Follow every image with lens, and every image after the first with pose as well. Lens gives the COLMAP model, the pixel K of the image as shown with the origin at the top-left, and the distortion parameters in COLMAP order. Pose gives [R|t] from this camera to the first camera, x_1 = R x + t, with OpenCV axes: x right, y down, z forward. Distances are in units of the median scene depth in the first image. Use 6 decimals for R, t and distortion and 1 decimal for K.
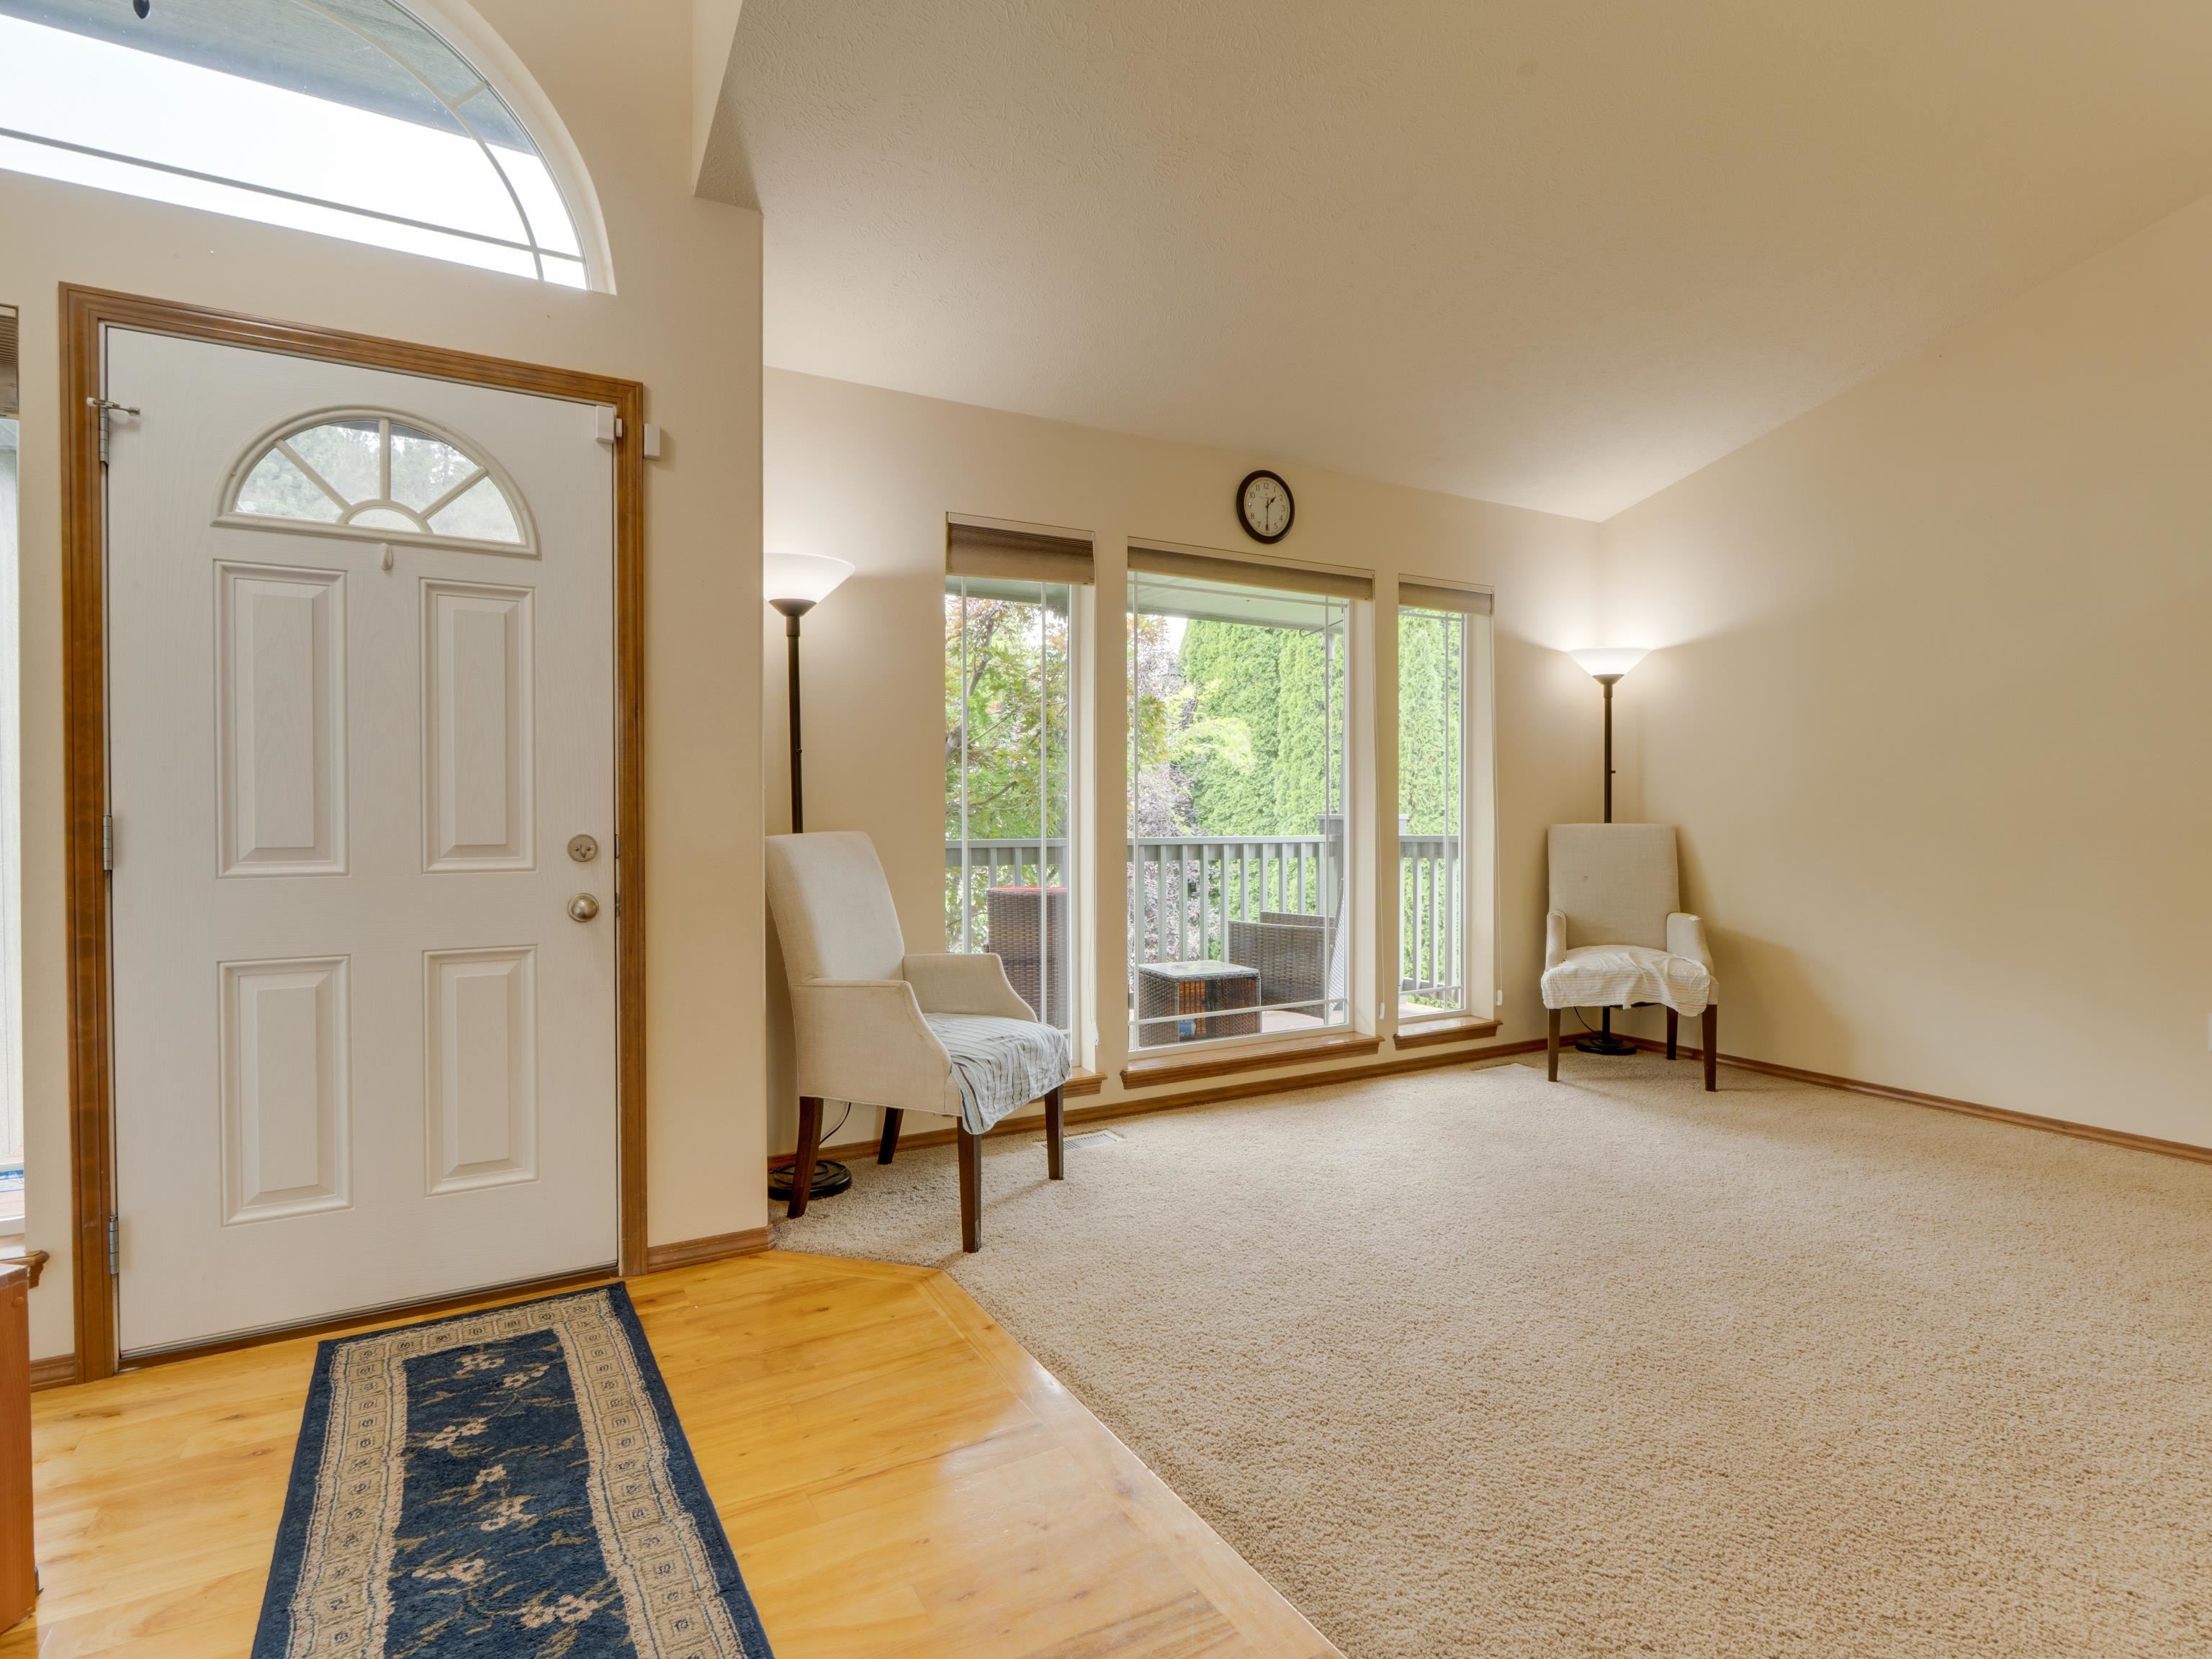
lens RADIAL K [[1143.7, 0, 1102.6], [0, 1143.7, 823.5], [0, 0, 1]] dist [-0.002566, -0.000003]
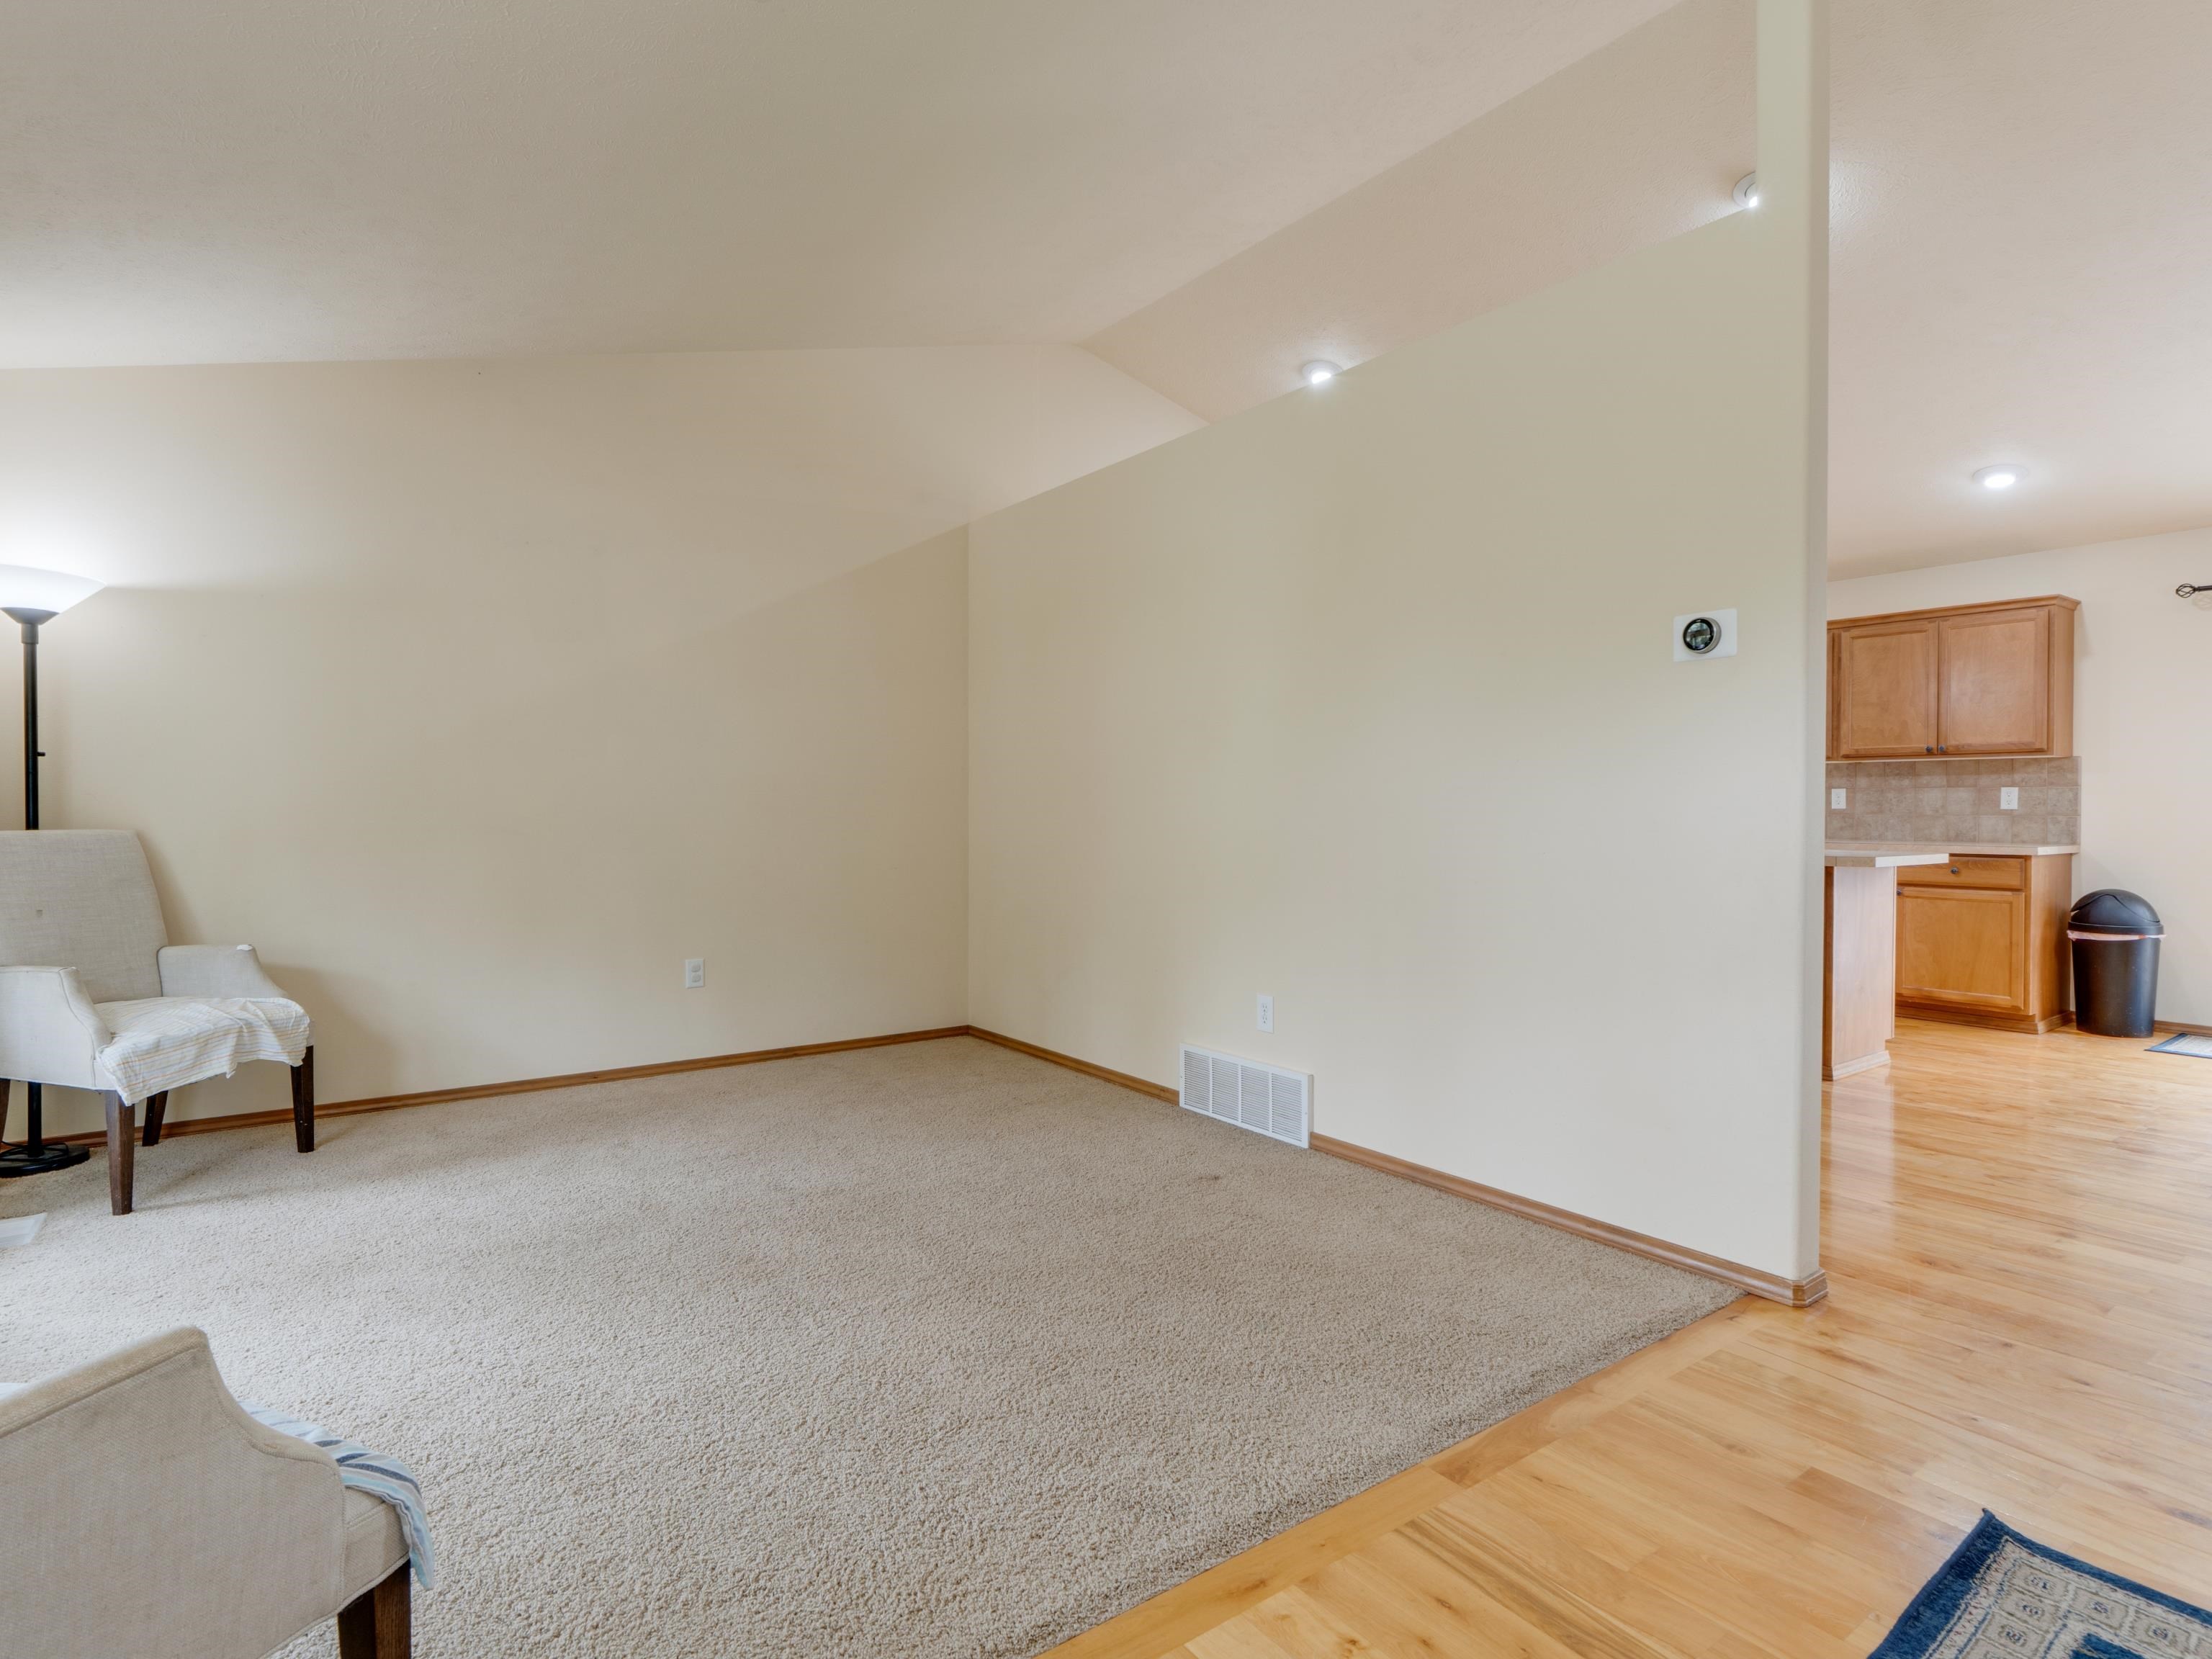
lens RADIAL K [[1172.9, 0, 1106.0], [0, 1172.9, 829.5], [0, 0, 1]] dist [-0.000454, -0.000066]
pose [[-0.108885, -0.017836, 0.993894, -0.358614], [0.011525, 0.999749, 0.019204, -0.007447], [-0.993988, 0.013545, -0.108652, 0.503864]]
